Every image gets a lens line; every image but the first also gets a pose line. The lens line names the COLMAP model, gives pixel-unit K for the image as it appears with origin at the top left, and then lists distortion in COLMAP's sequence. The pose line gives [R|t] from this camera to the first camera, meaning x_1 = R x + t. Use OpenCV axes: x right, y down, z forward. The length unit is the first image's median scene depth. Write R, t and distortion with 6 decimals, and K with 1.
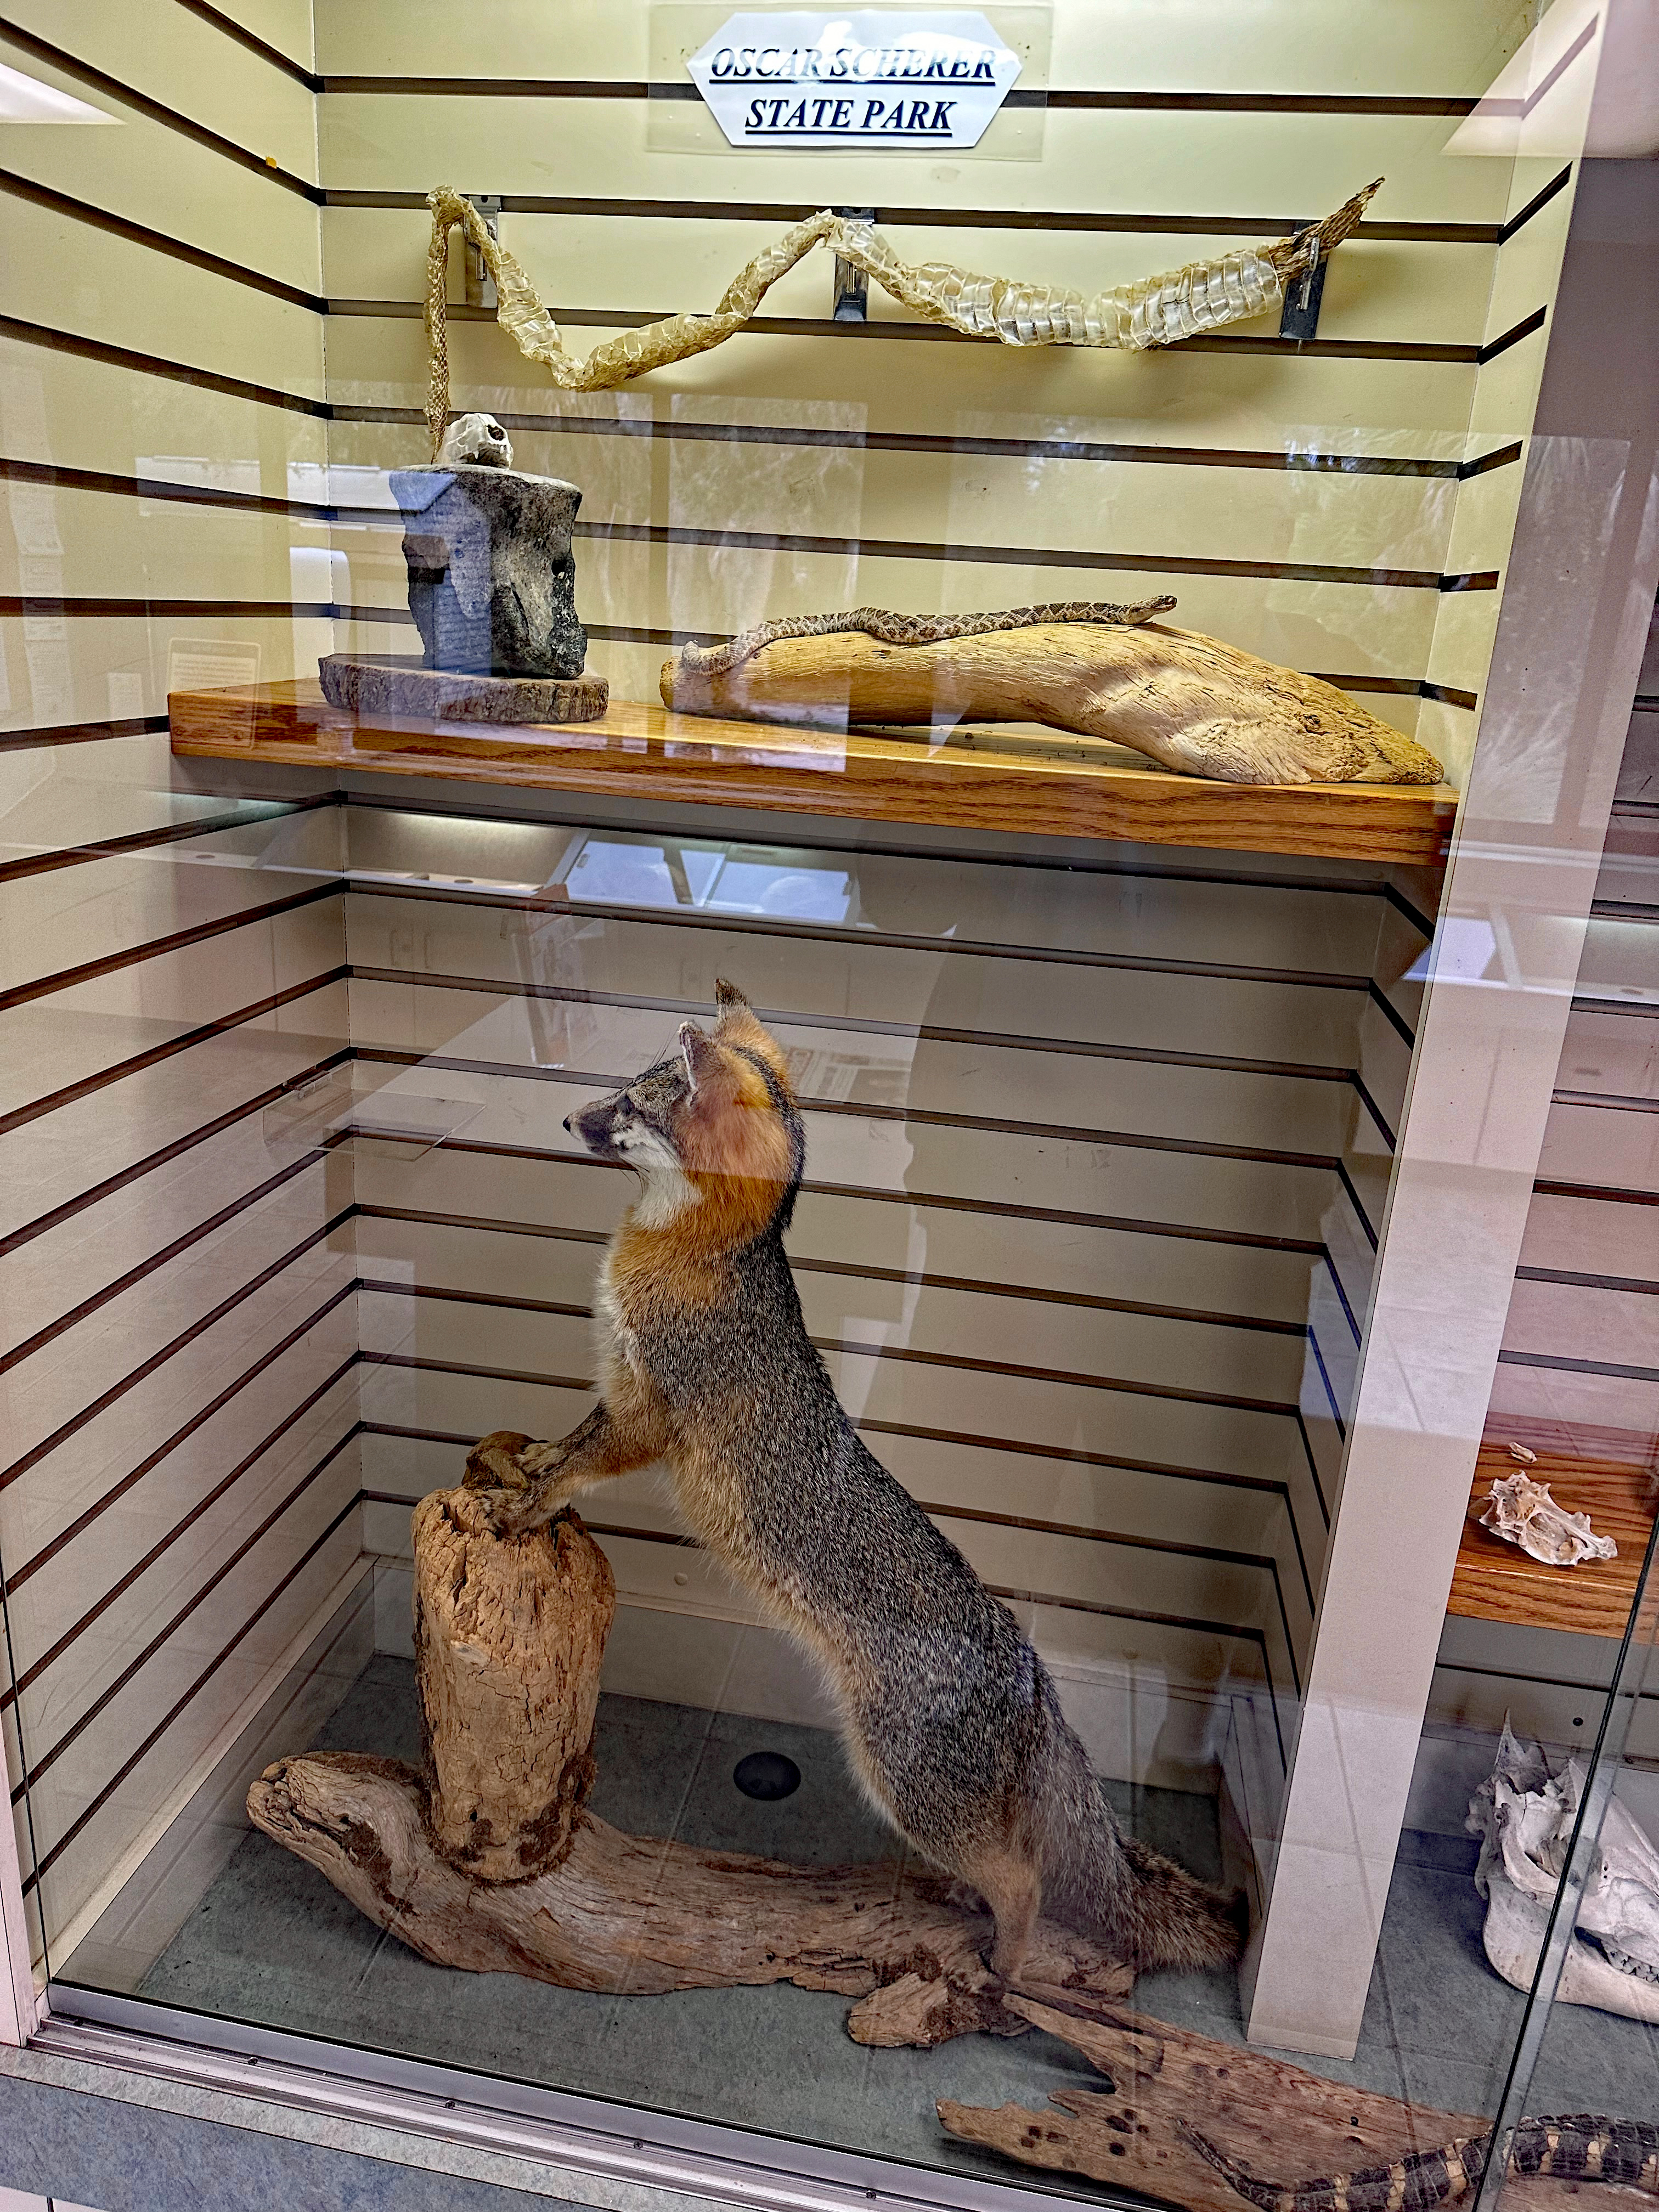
lens RADIAL K [[1572.4, 0, 829.5], [0, 1572.4, 1106.0], [0, 0, 1]] dist [-0.003680, -0.006829]
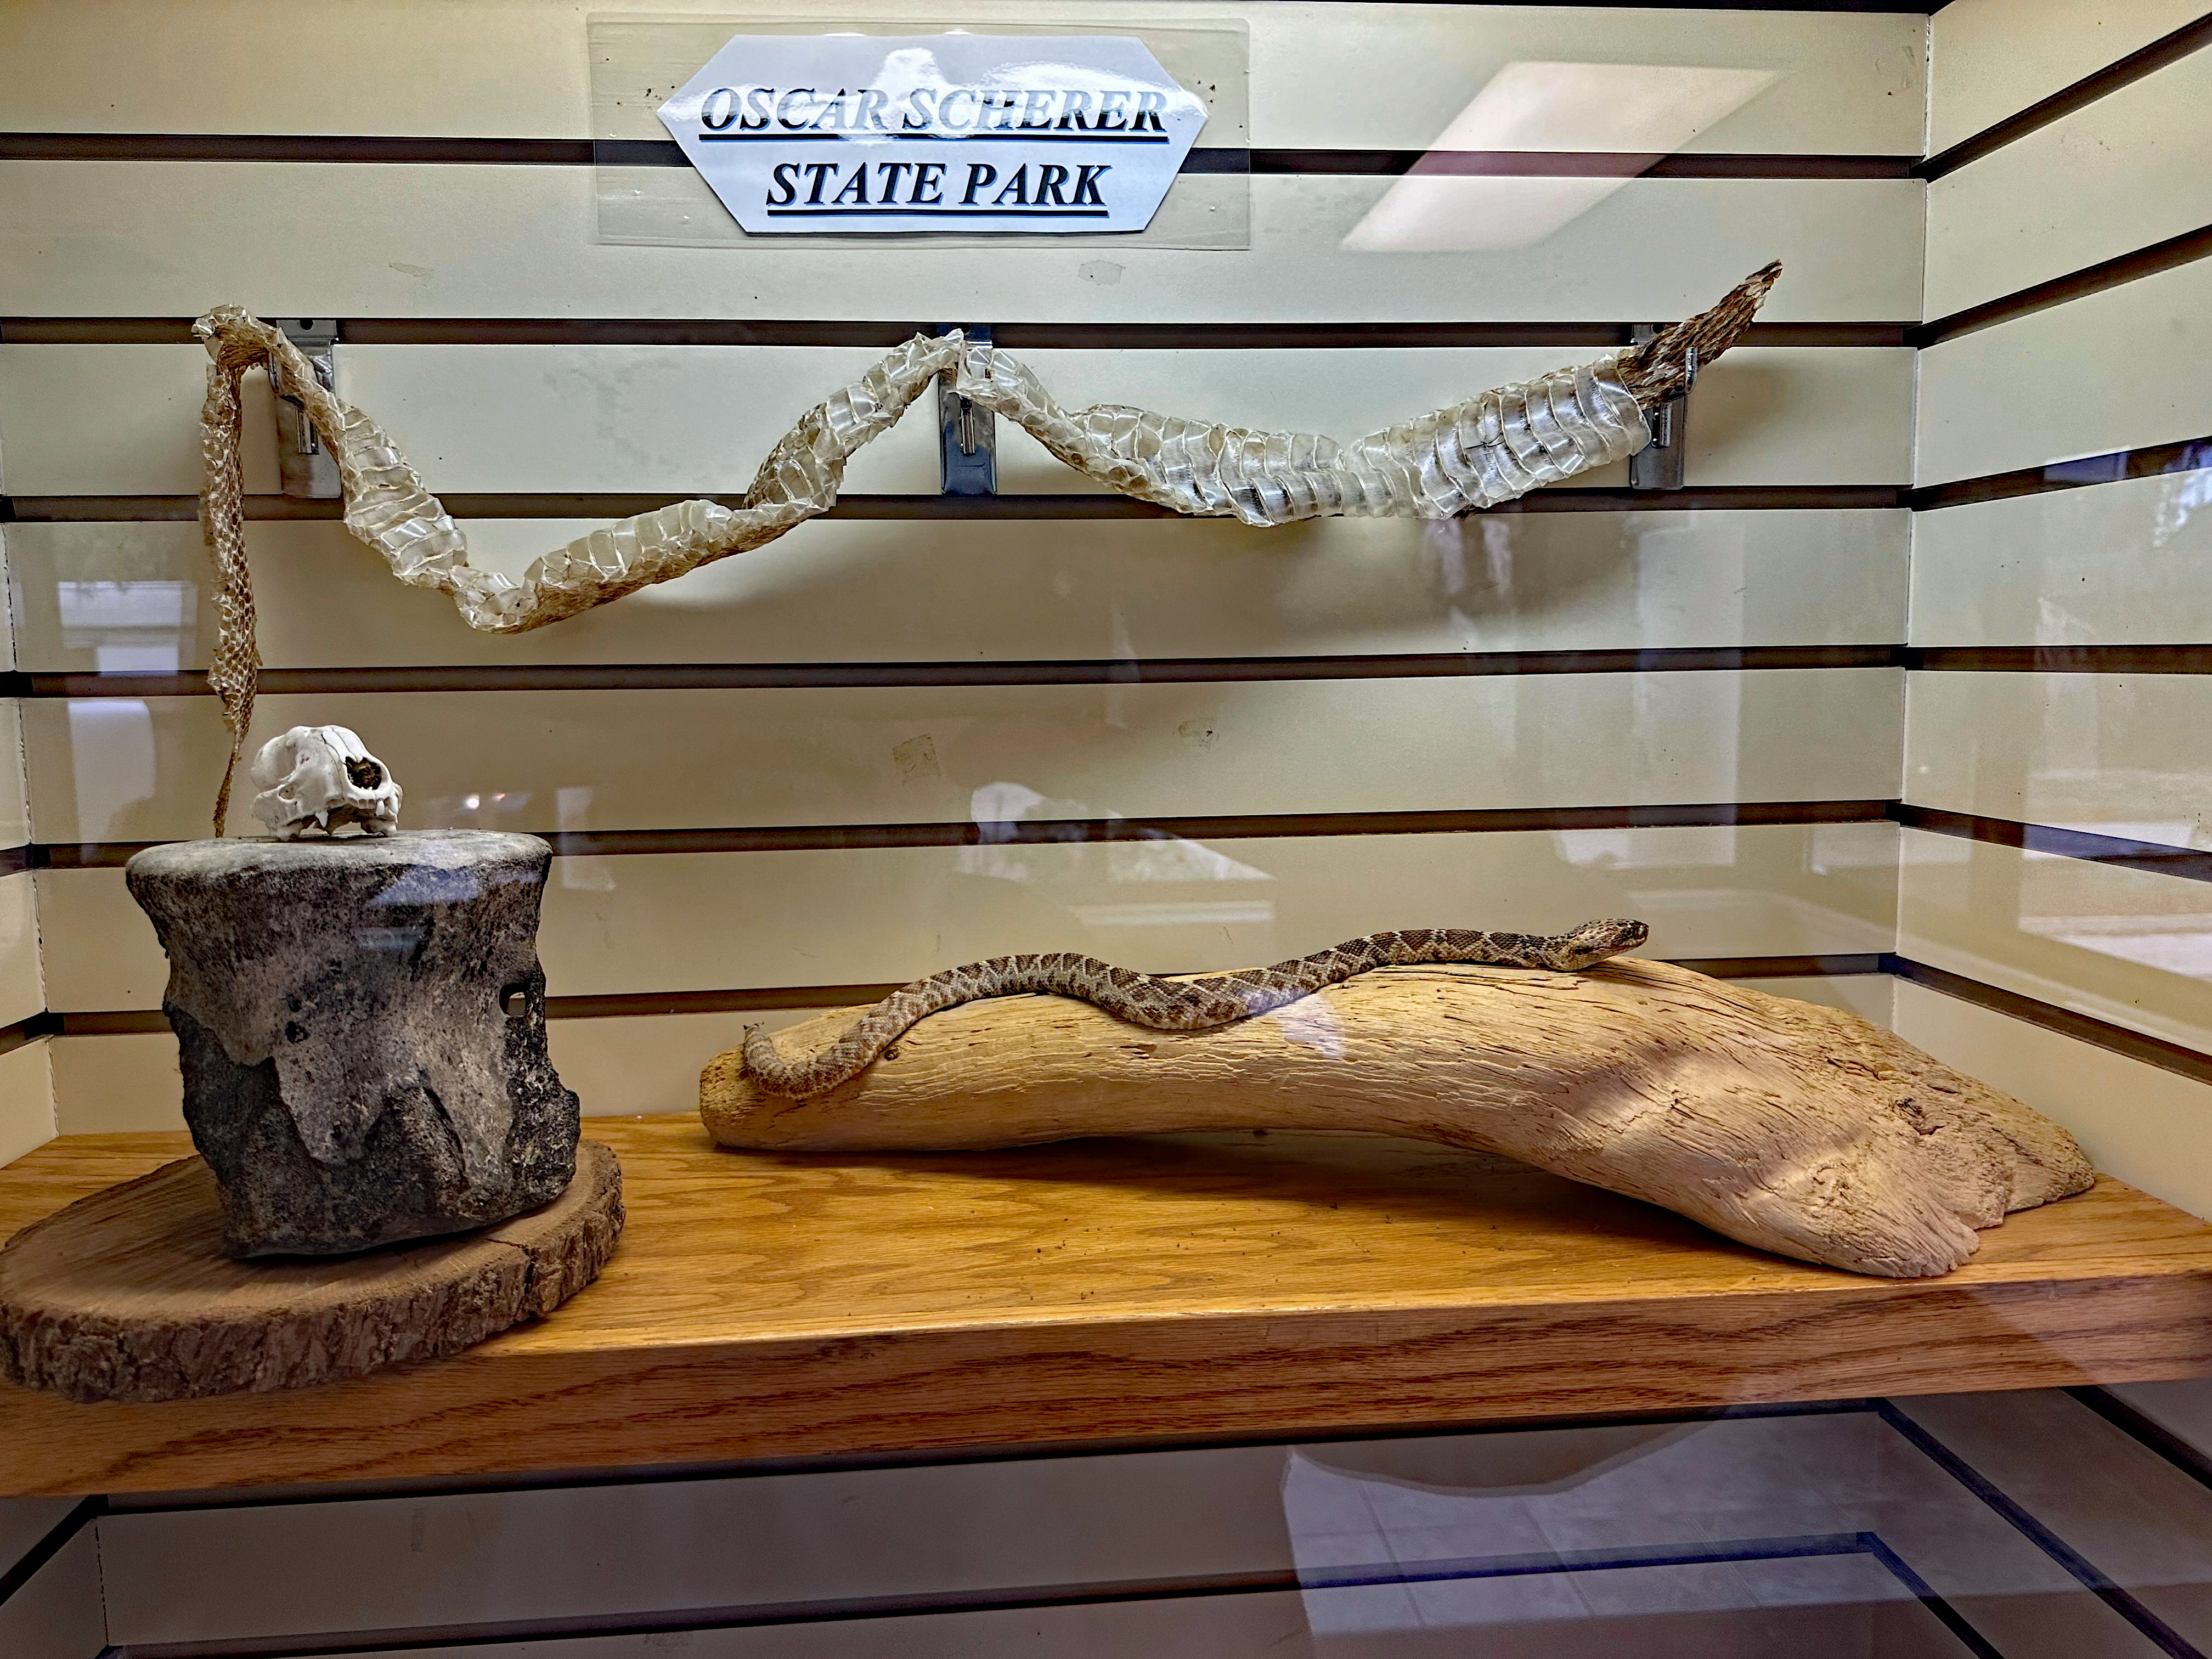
lens RADIAL K [[1529.3, 0, 1106.0], [0, 1529.3, 829.5], [0, 0, 1]] dist [0.038405, -0.086291]
pose [[0.962113, -0.105322, 0.251488, -0.104168], [0.153991, 0.971084, -0.182434, -0.264344], [-0.225002, 0.214249, 0.950511, 0.463741]]
